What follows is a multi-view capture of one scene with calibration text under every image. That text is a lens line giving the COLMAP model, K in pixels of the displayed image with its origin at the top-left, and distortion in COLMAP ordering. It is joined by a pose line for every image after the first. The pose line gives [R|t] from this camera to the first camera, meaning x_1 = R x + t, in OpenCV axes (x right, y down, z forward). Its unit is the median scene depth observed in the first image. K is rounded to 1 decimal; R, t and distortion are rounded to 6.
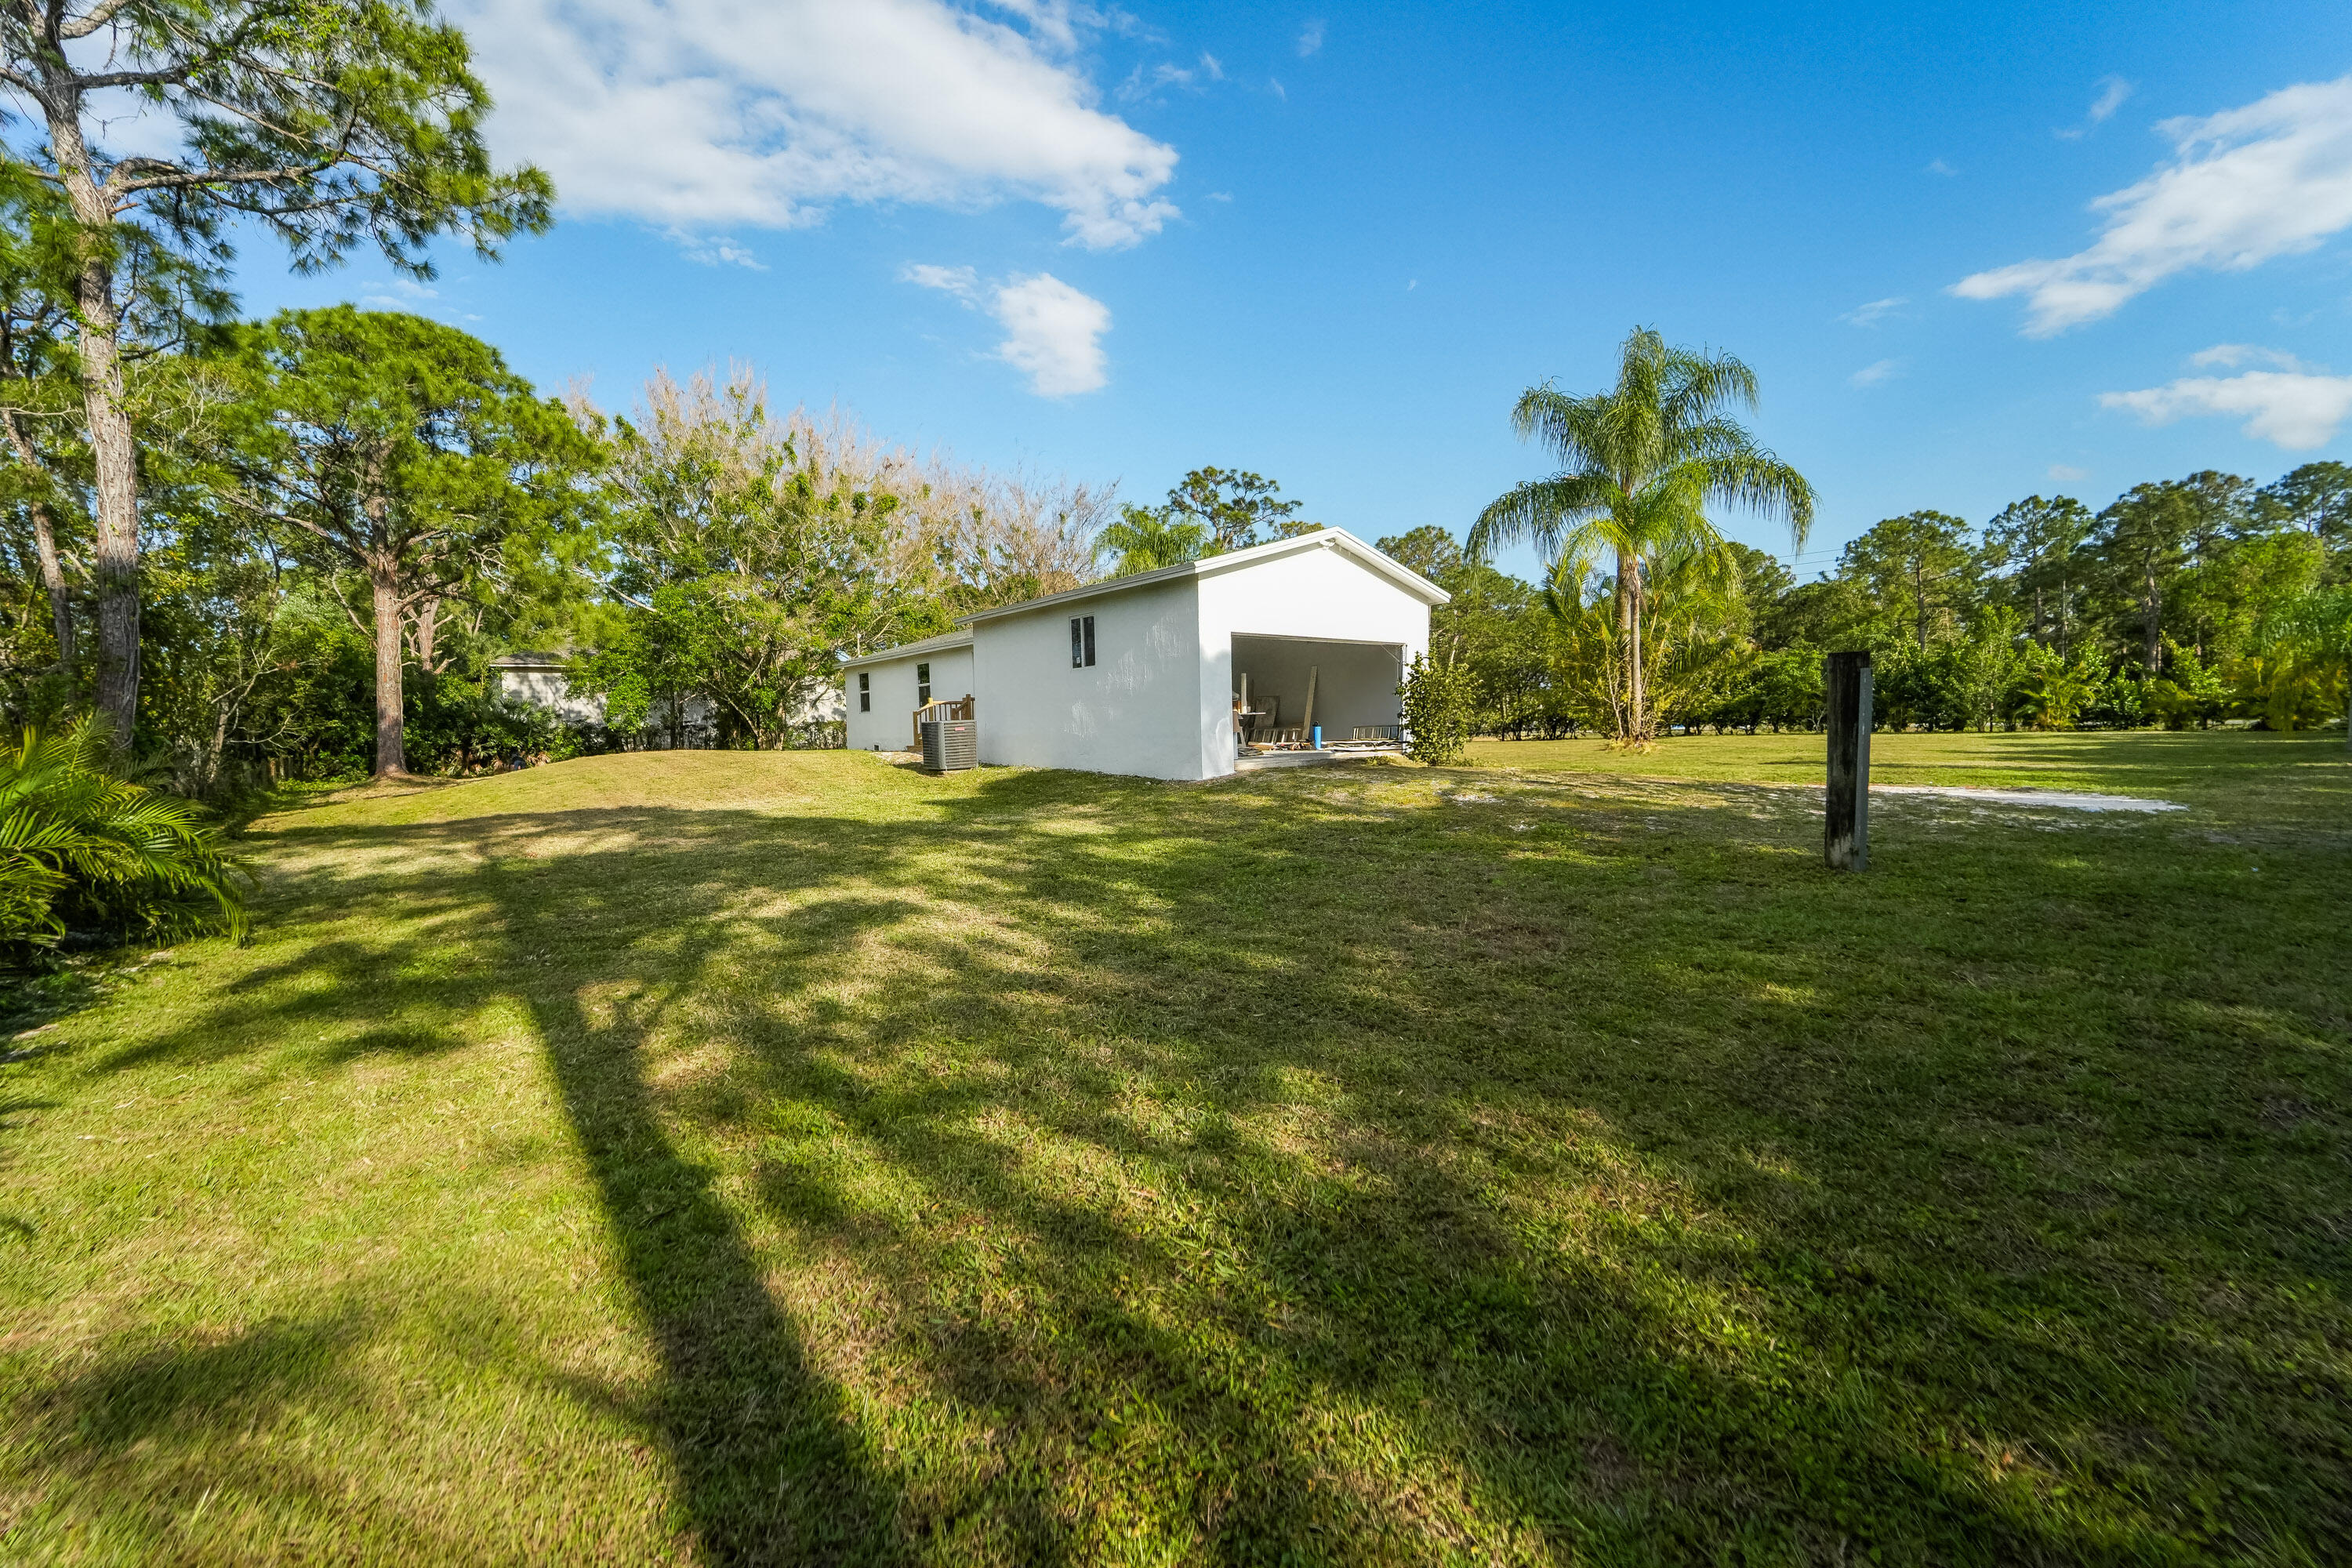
lens RADIAL K [[932.8, 0, 1170.5], [0, 932.8, 766.7], [0, 0, 1]] dist [-0.020759, 0.000564]
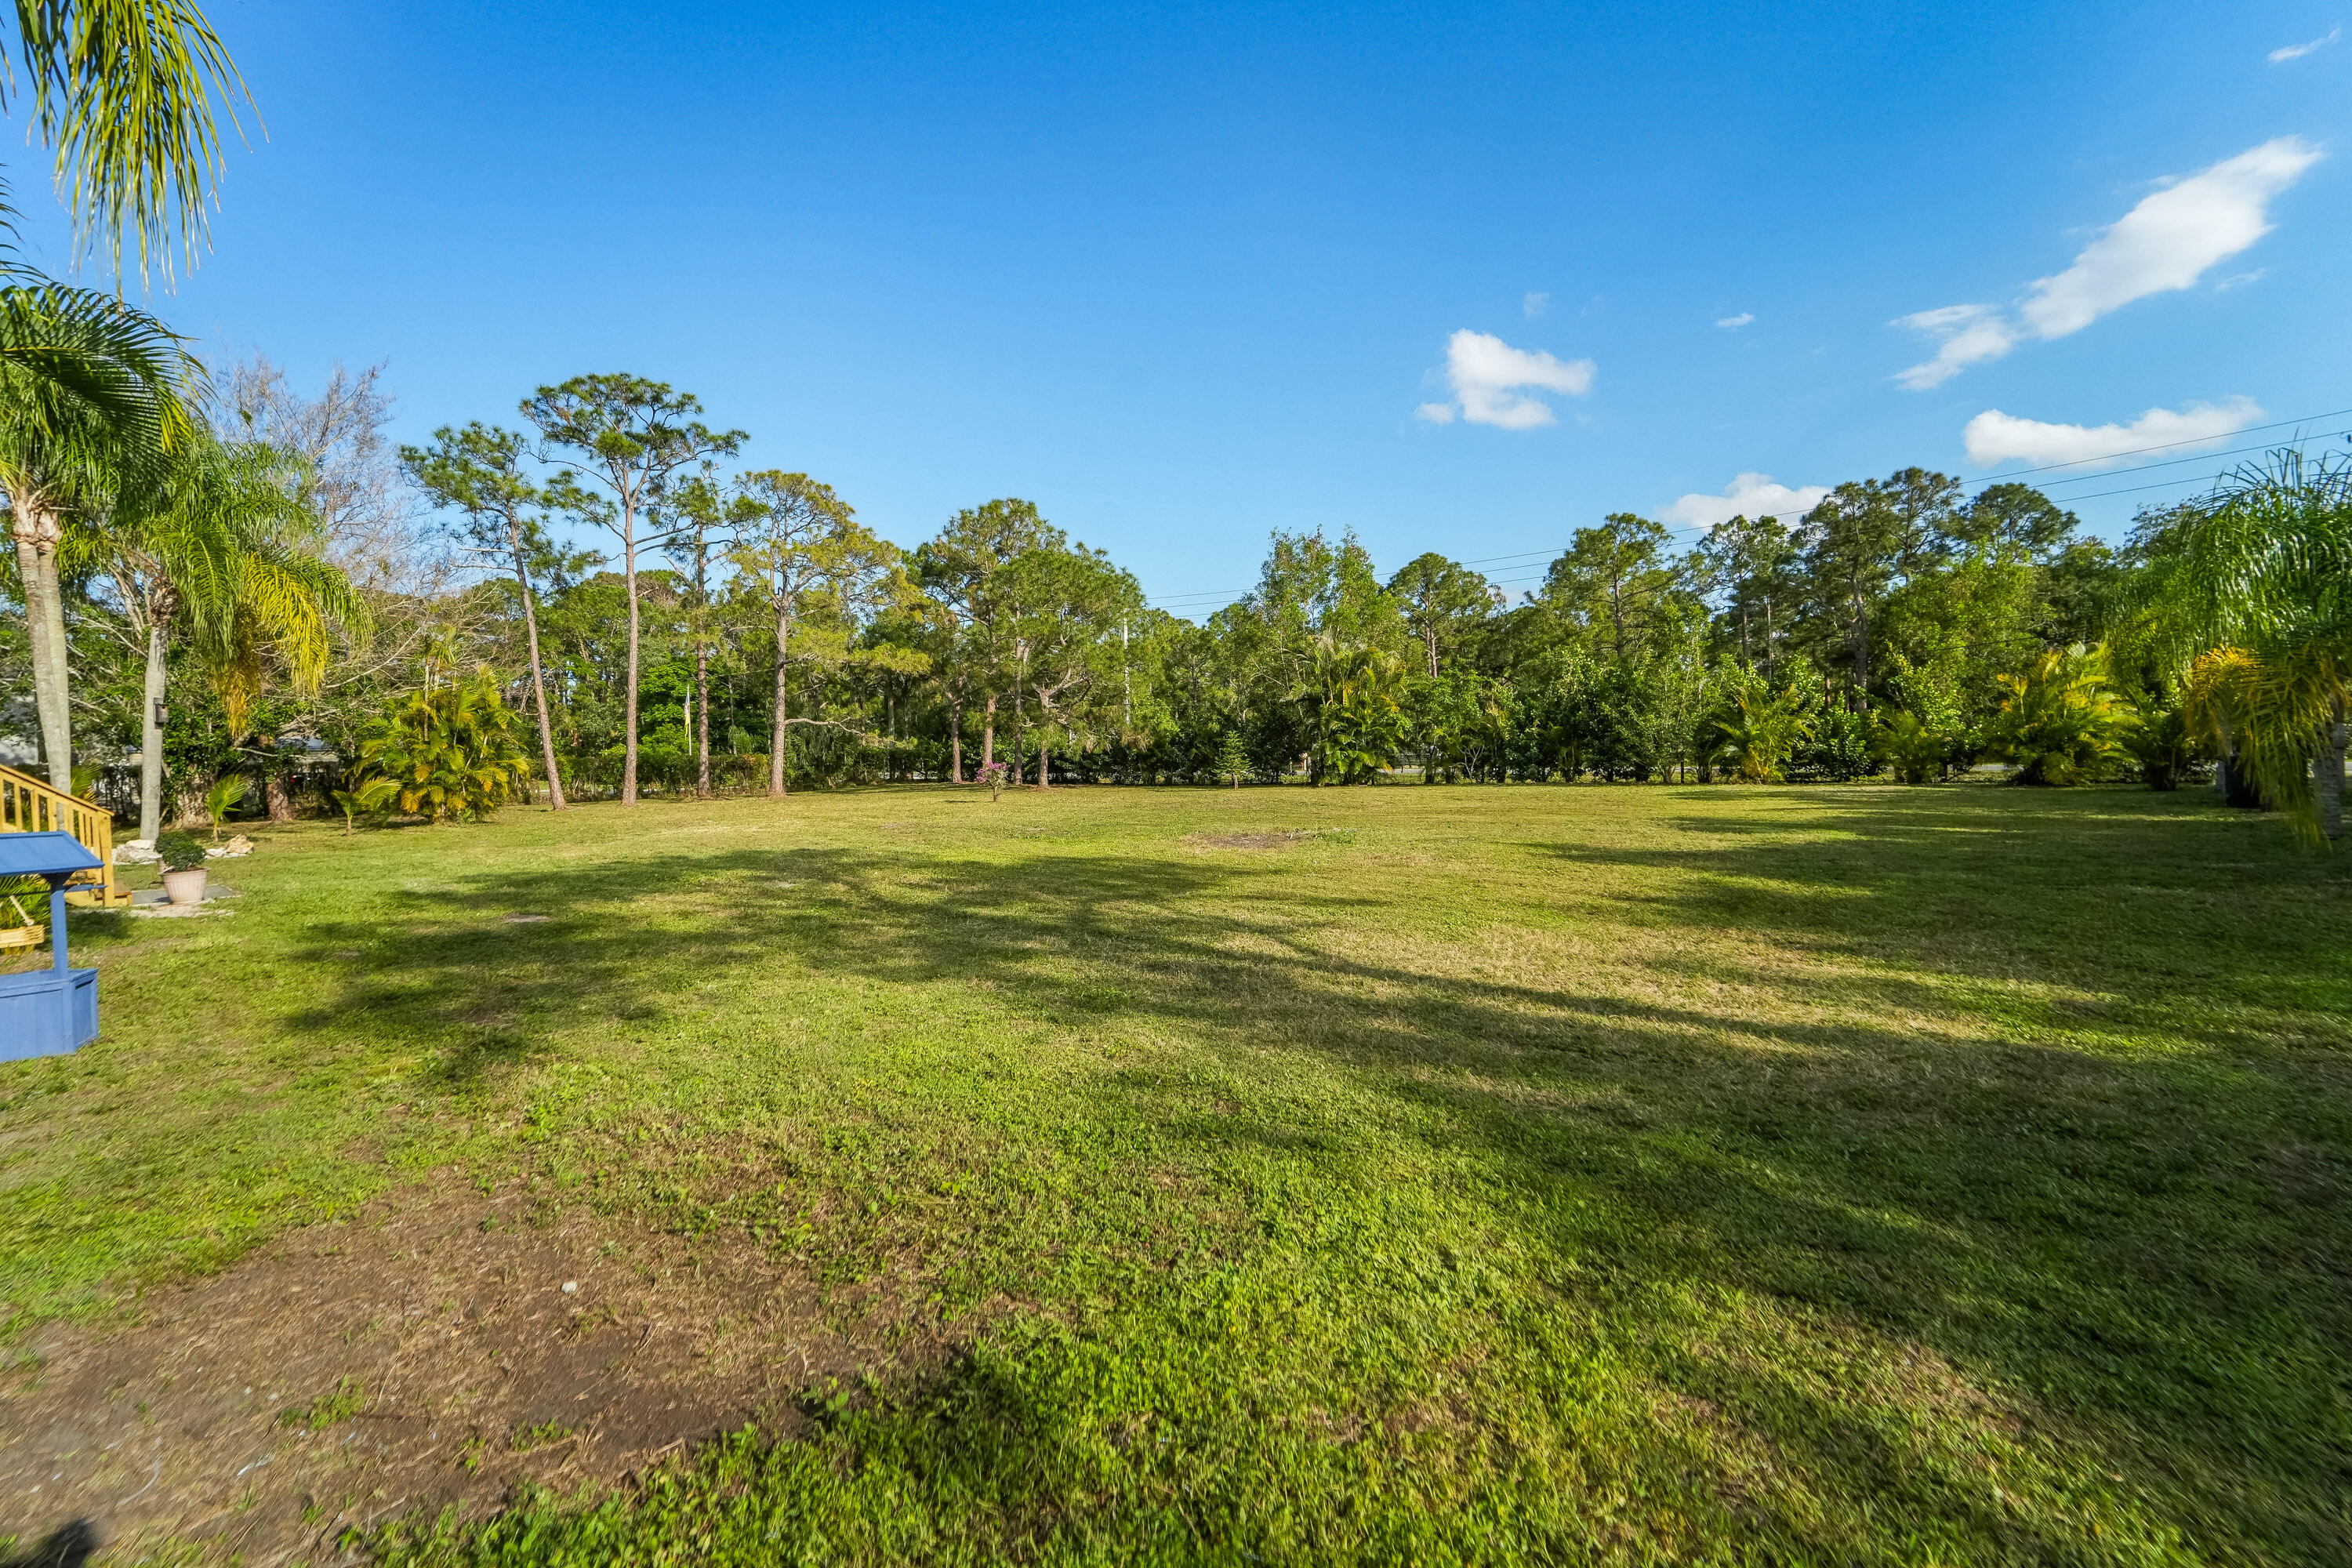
lens RADIAL K [[932.8, 0, 1170.5], [0, 932.8, 766.7], [0, 0, 1]] dist [-0.020759, 0.000564]
pose [[0.981270, -0.000148, 0.192637, 0.317245], [0.007476, 0.999276, -0.037312, -0.023327], [-0.192492, 0.038053, 0.980561, 0.321221]]
